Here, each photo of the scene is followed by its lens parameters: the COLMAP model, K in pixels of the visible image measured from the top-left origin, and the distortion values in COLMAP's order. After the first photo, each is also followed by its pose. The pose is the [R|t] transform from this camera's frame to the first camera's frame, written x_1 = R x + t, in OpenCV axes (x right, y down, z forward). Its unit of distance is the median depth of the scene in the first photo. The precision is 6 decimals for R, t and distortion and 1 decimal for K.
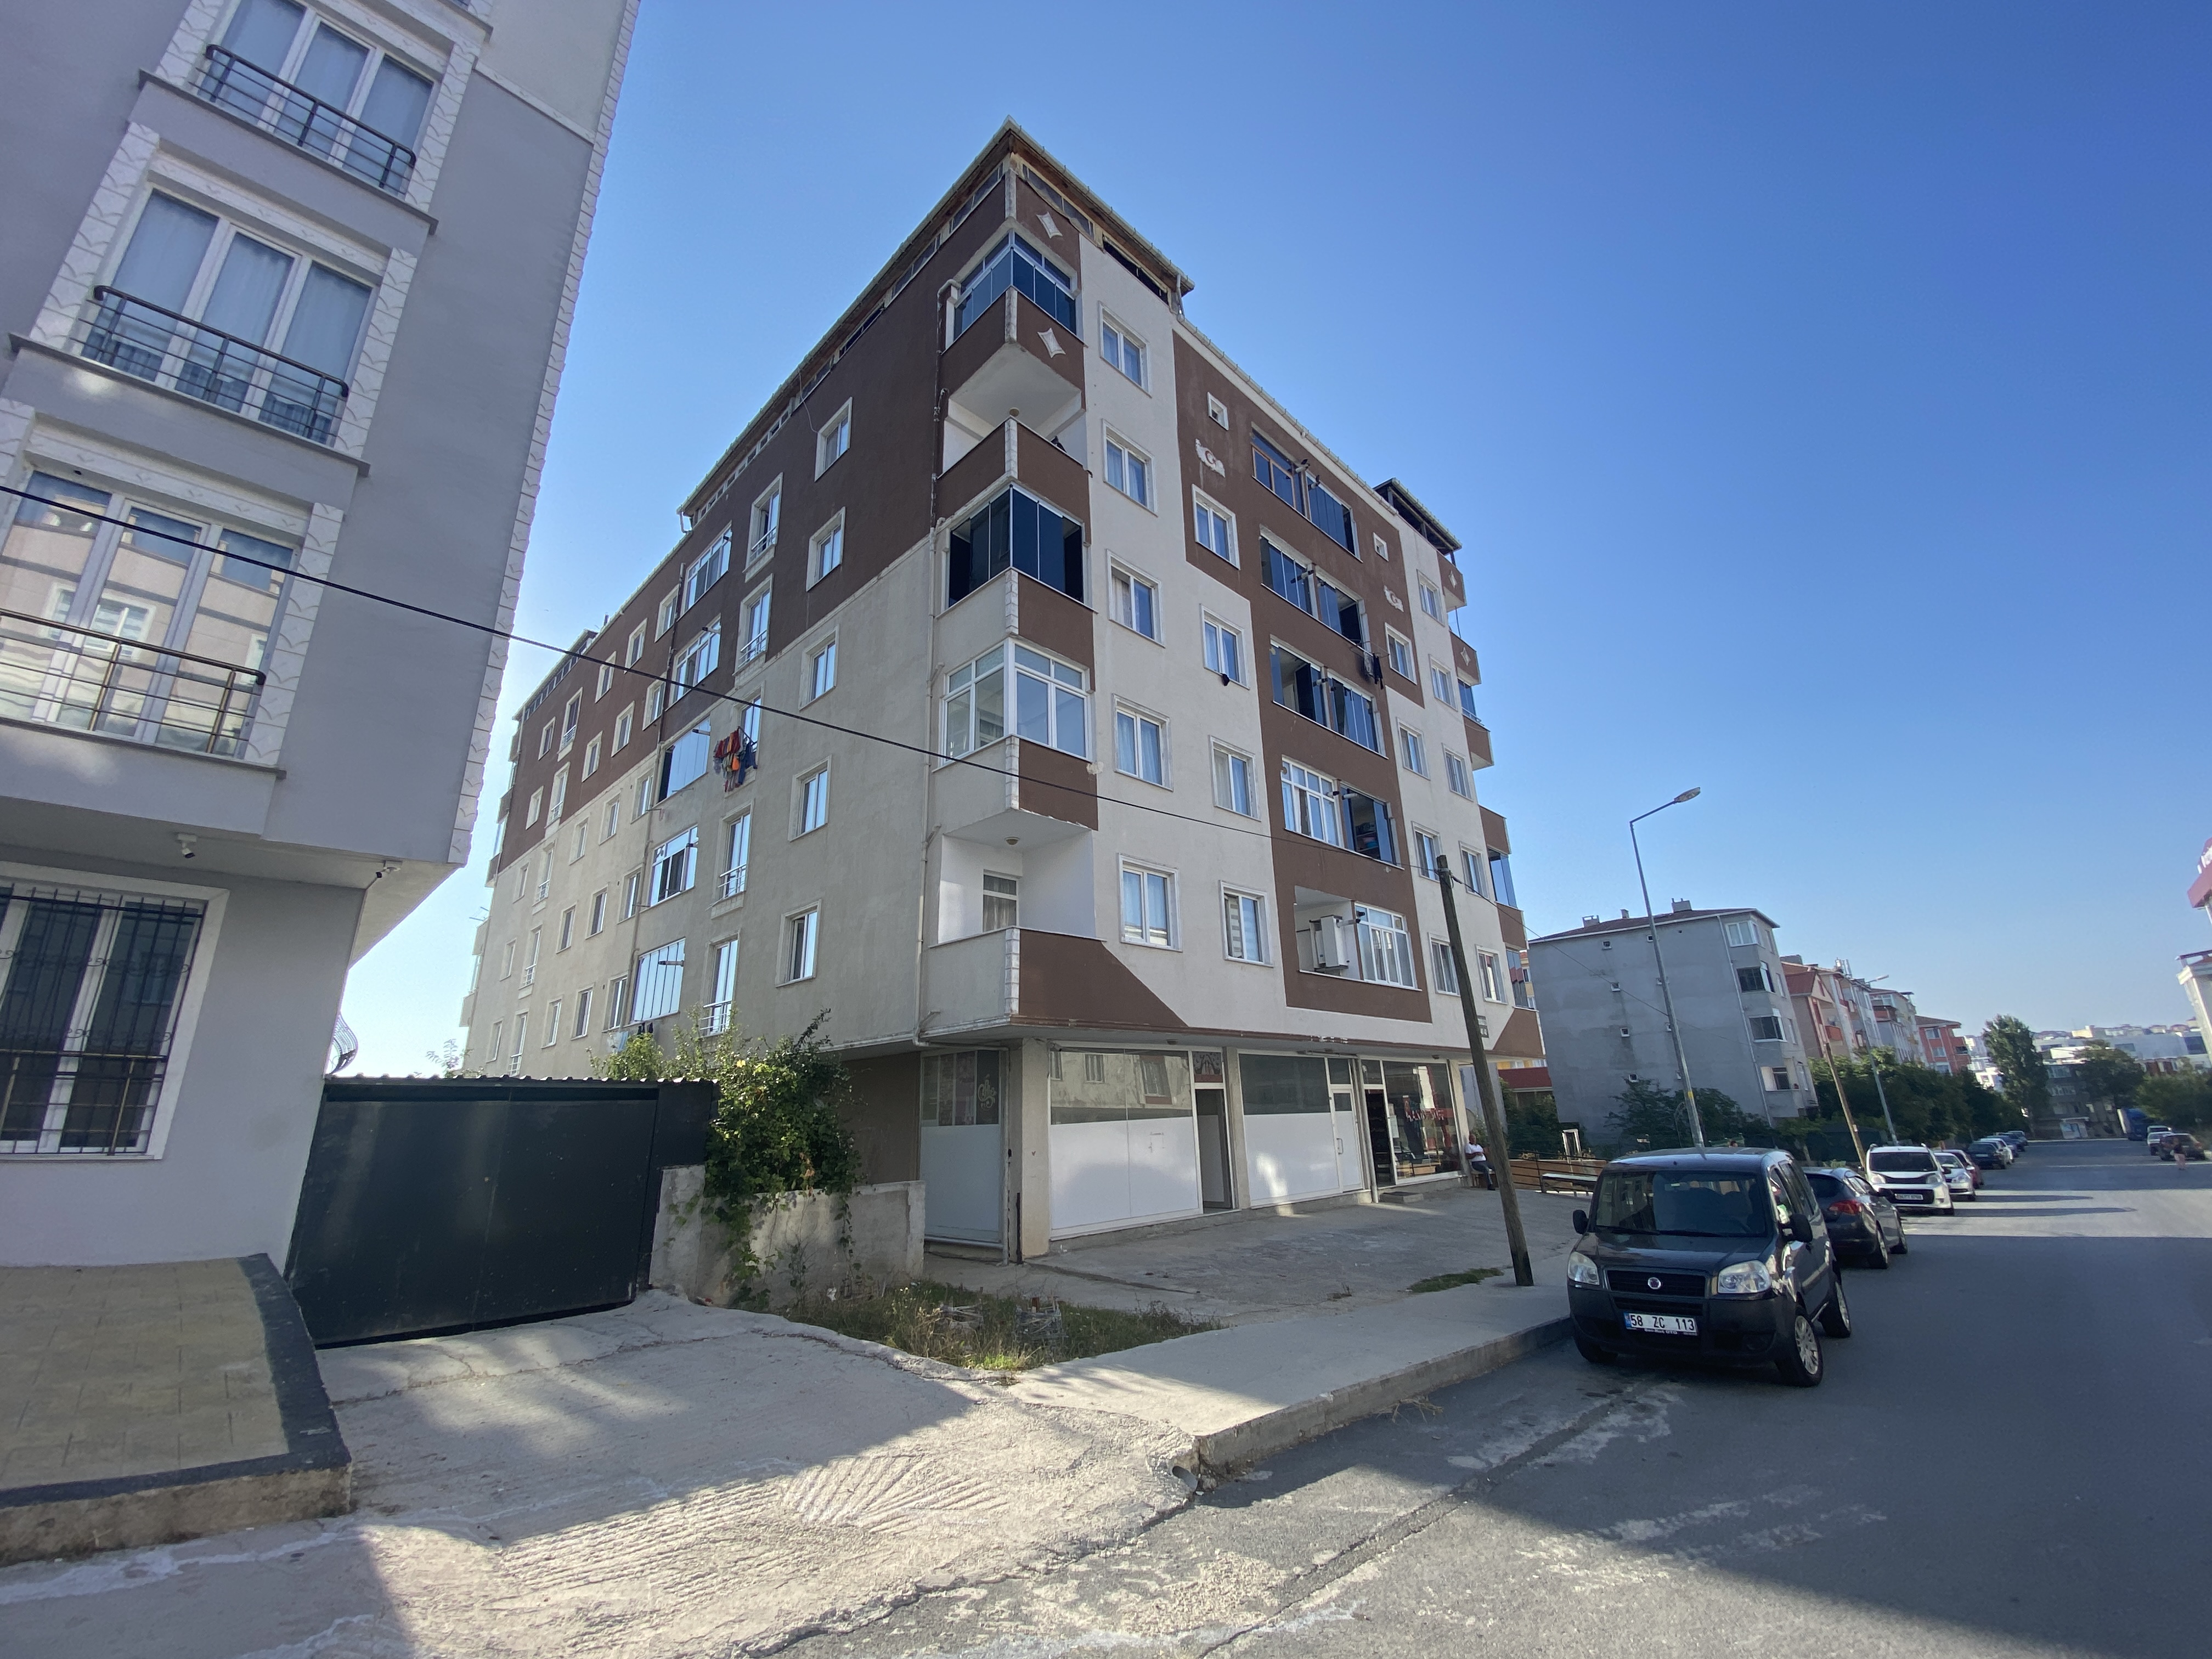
lens RADIAL K [[908.9, 0, 1121.9], [0, 908.9, 827.6], [0, 0, 1]] dist [-0.010386, -0.001597]
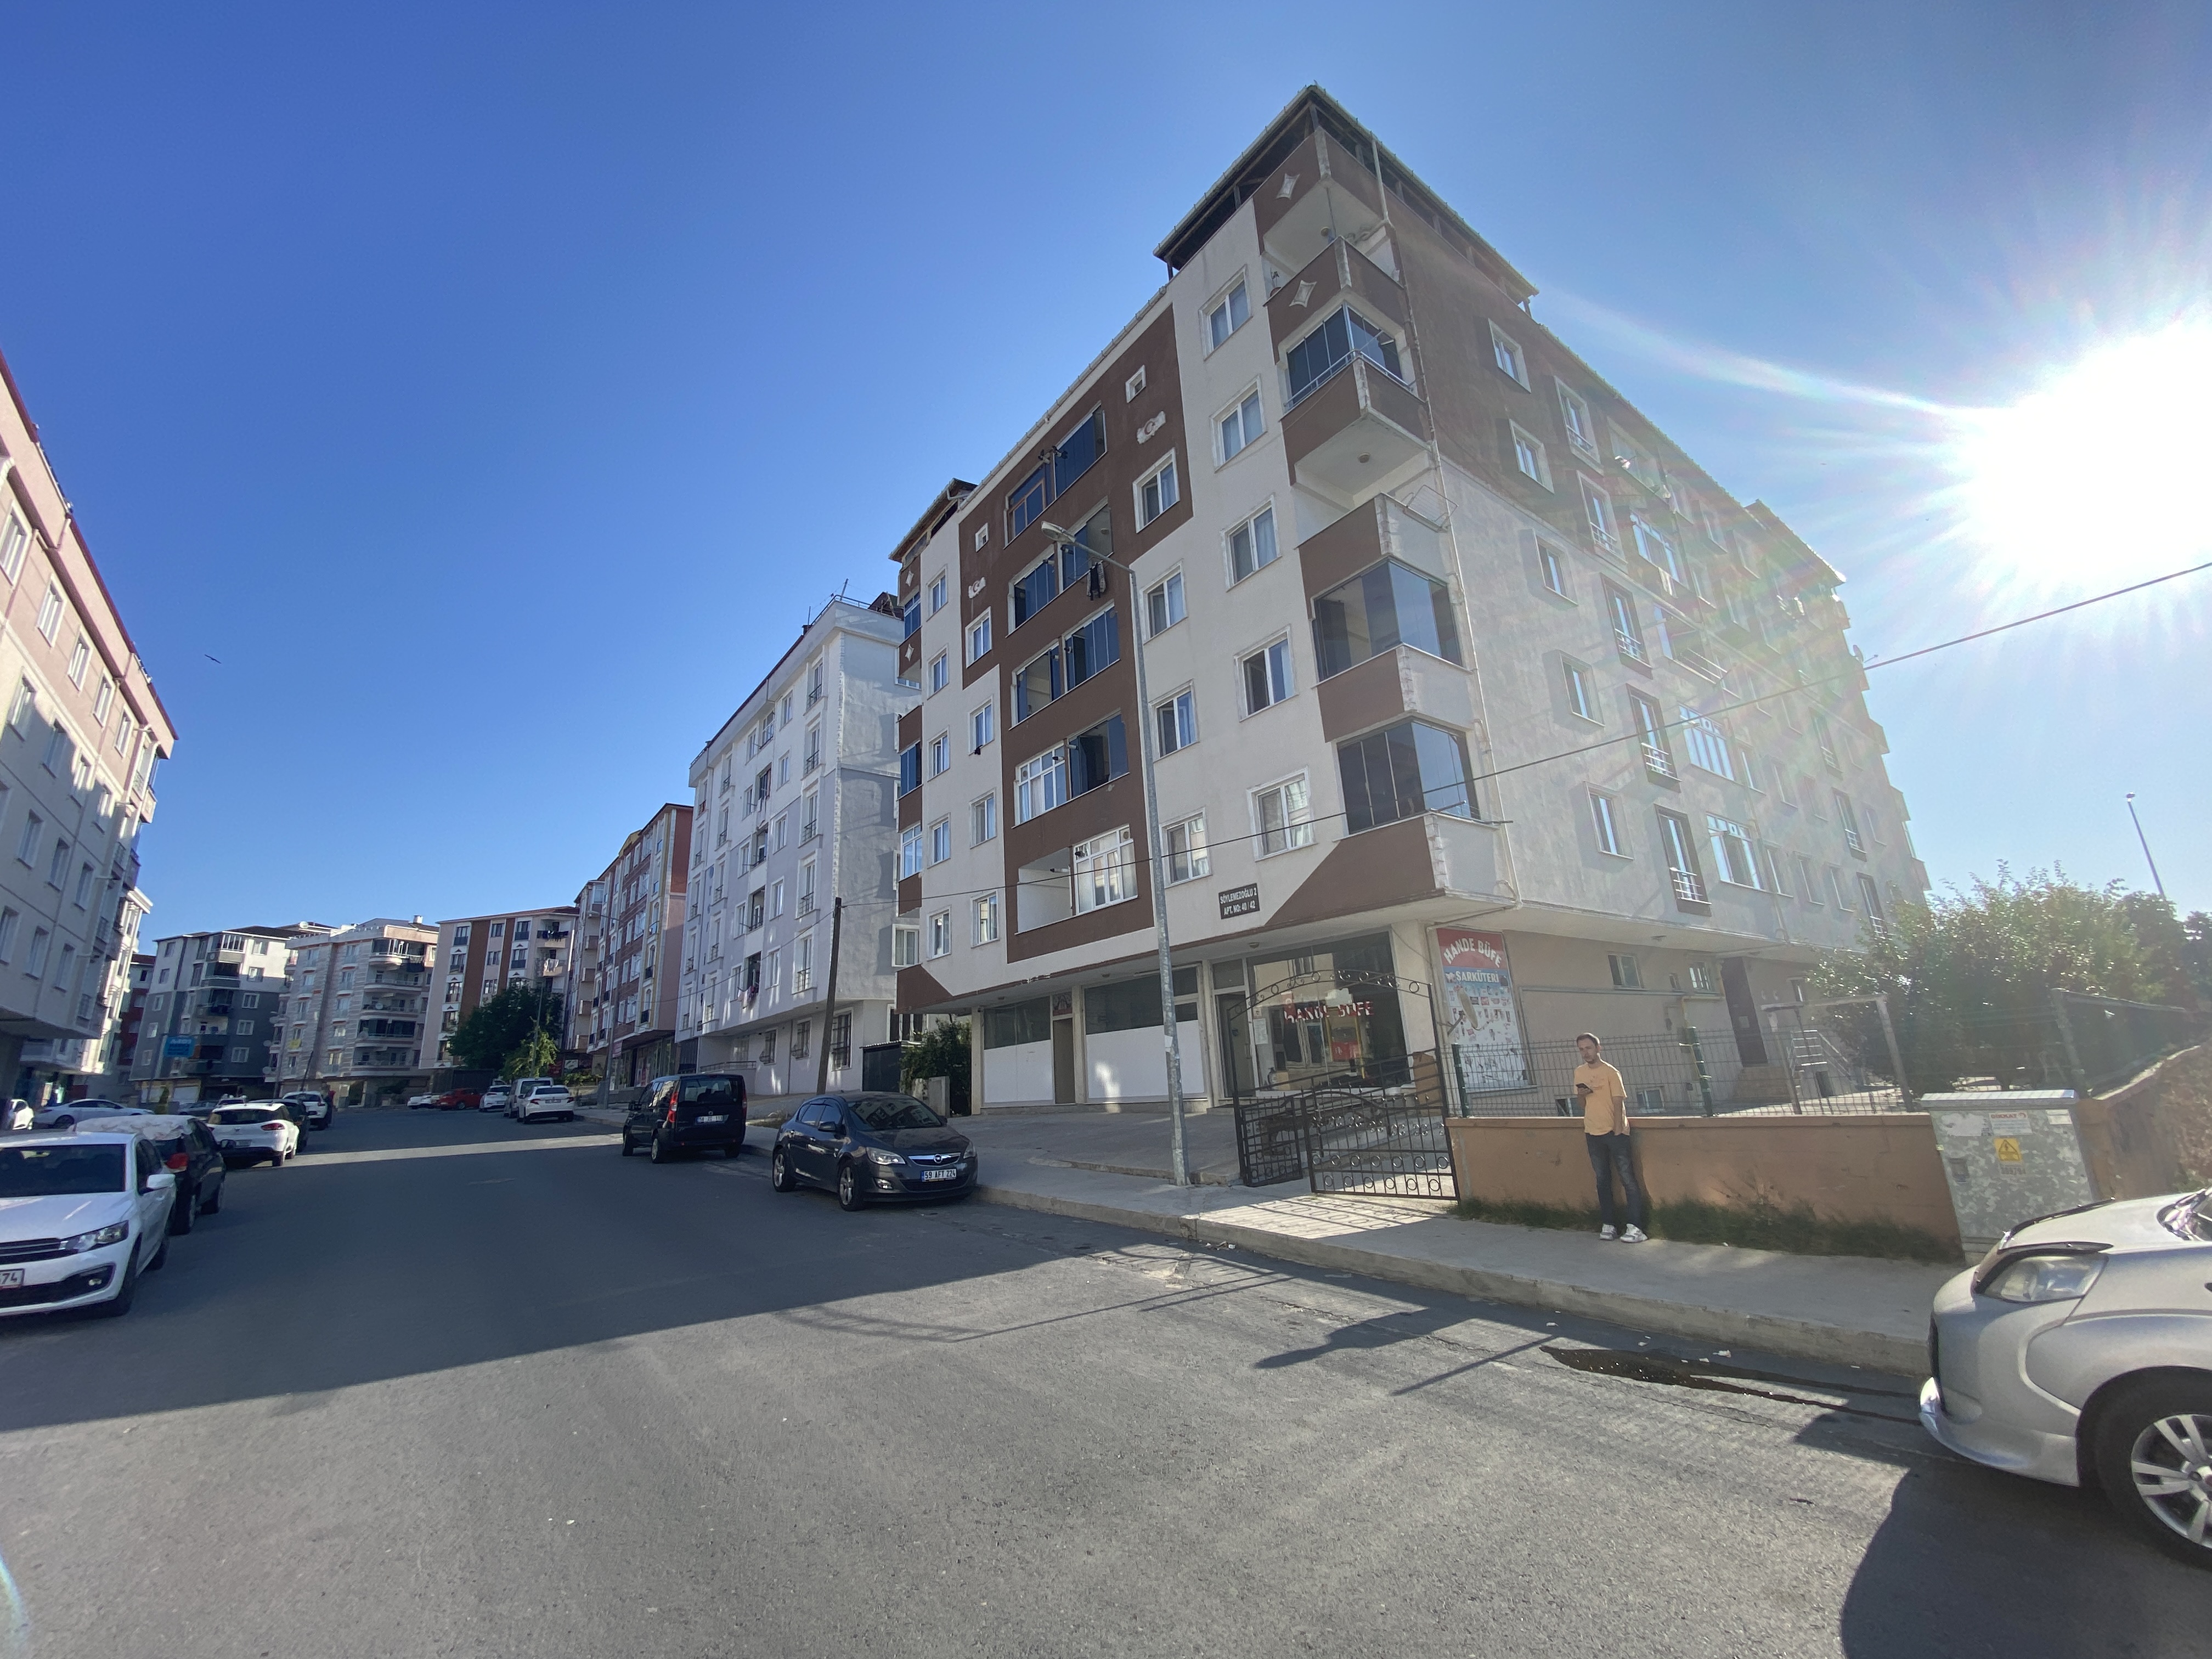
lens RADIAL K [[908.9, 0, 1109.8], [0, 908.9, 826.6], [0, 0, 1]] dist [-0.010386, -0.001597]
pose [[-0.153445, -0.226274, -0.961902, 1.455850], [0.362816, 0.892541, -0.267835, 0.413203], [0.919140, -0.390091, -0.054860, 1.220757]]
